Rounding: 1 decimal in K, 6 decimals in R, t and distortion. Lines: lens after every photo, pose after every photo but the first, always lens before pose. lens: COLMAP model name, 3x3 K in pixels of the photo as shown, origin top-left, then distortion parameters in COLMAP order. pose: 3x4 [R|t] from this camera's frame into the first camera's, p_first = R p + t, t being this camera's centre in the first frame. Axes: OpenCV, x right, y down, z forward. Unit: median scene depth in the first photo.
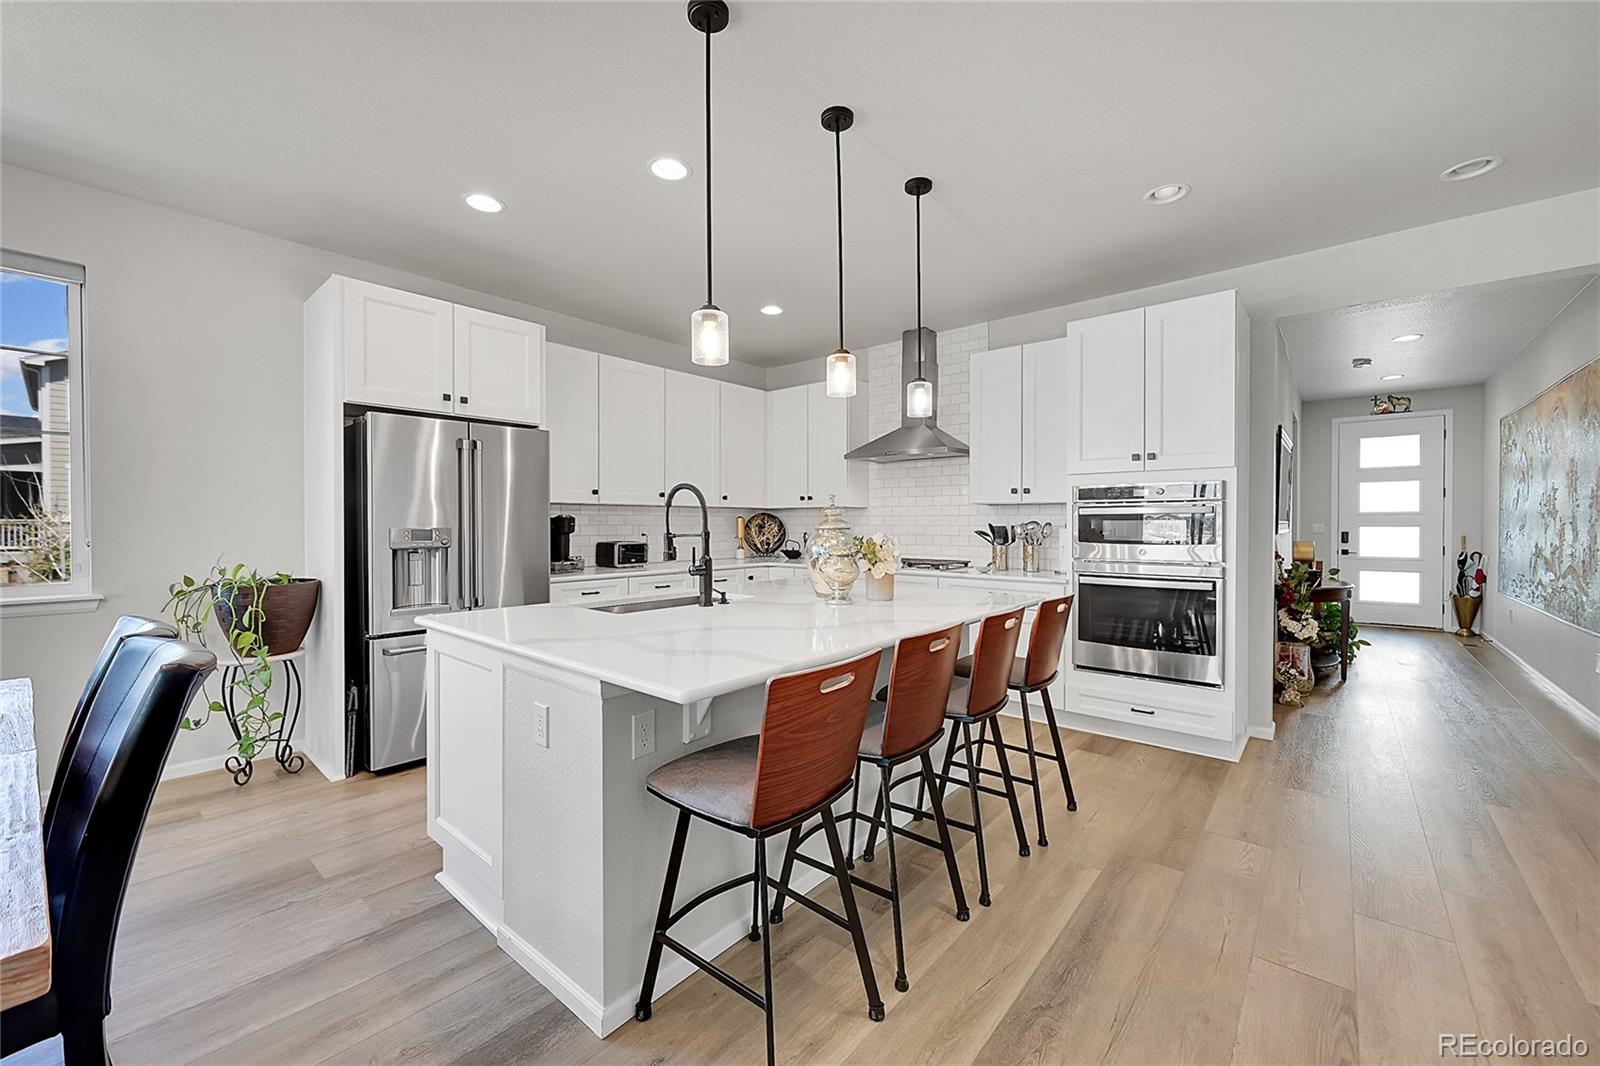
lens RADIAL K [[629.6, 0, 801.8], [0, 629.6, 527.3], [0, 0, 1]] dist [0.000687, -0.000013]
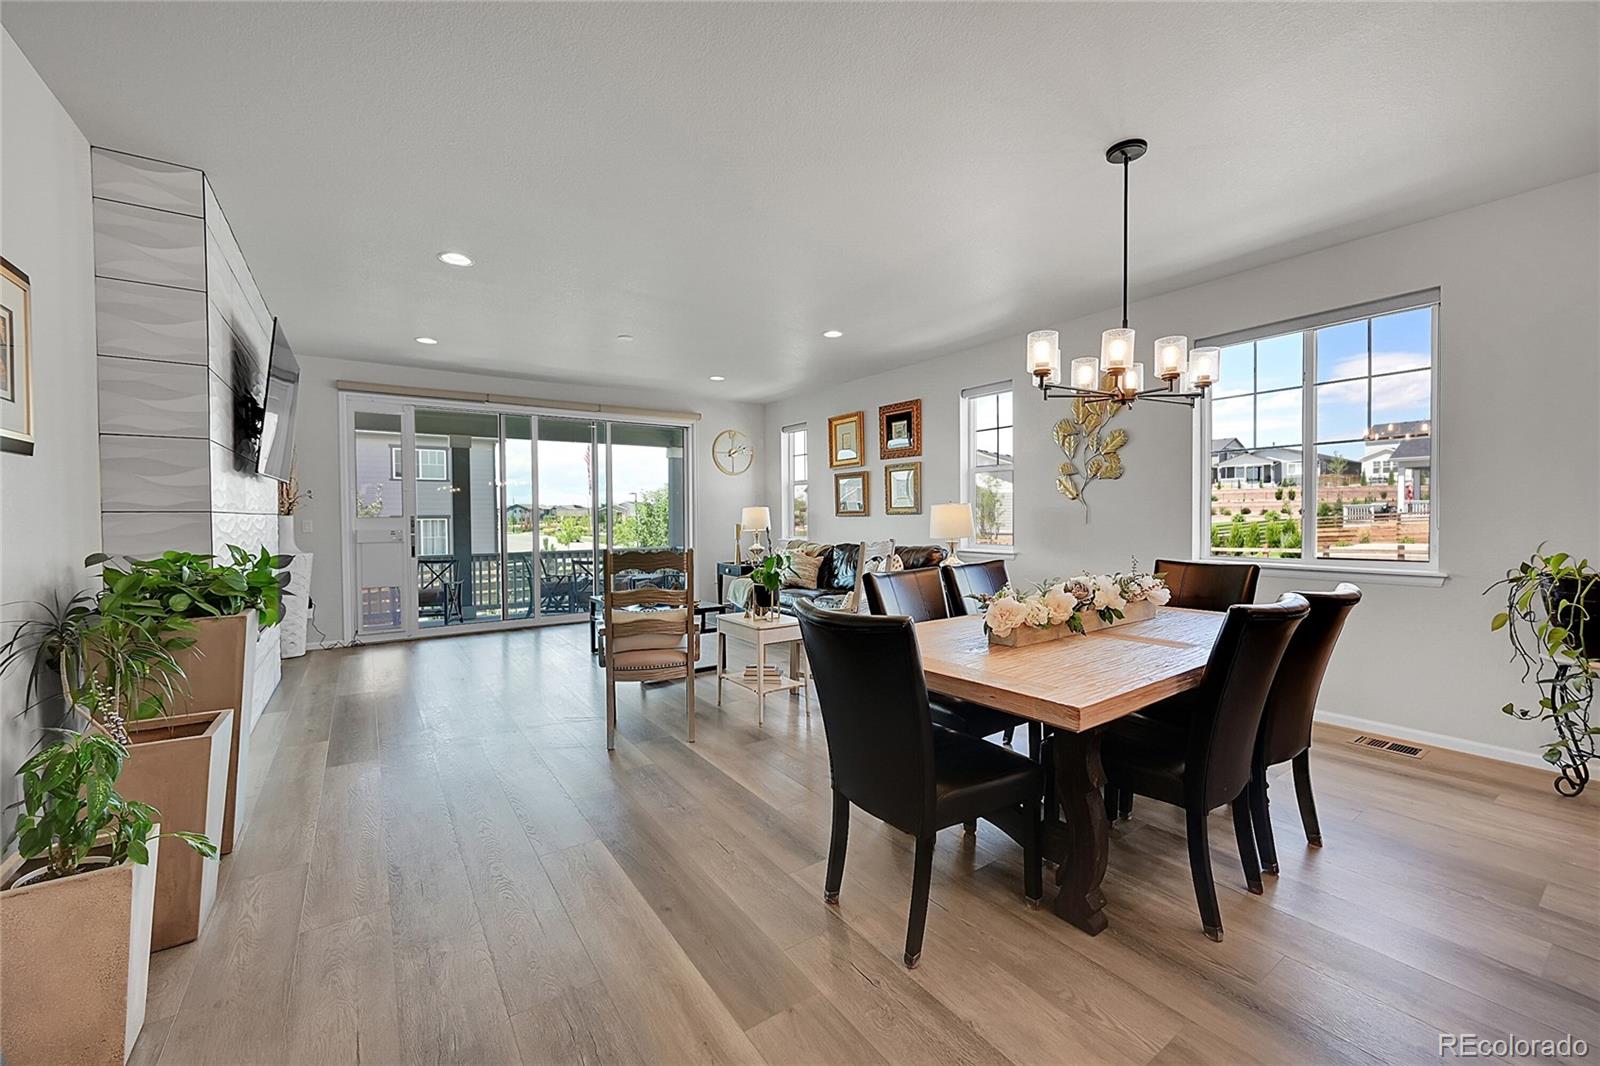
lens RADIAL K [[629.6, 0, 798.1], [0, 629.6, 529.7], [0, 0, 1]] dist [0.000687, -0.000013]
pose [[-0.253612, 0.024308, -0.967001, 0.171690], [-0.001247, 0.999675, 0.025457, 0.000996], [0.967305, 0.007662, -0.253499, 0.097251]]
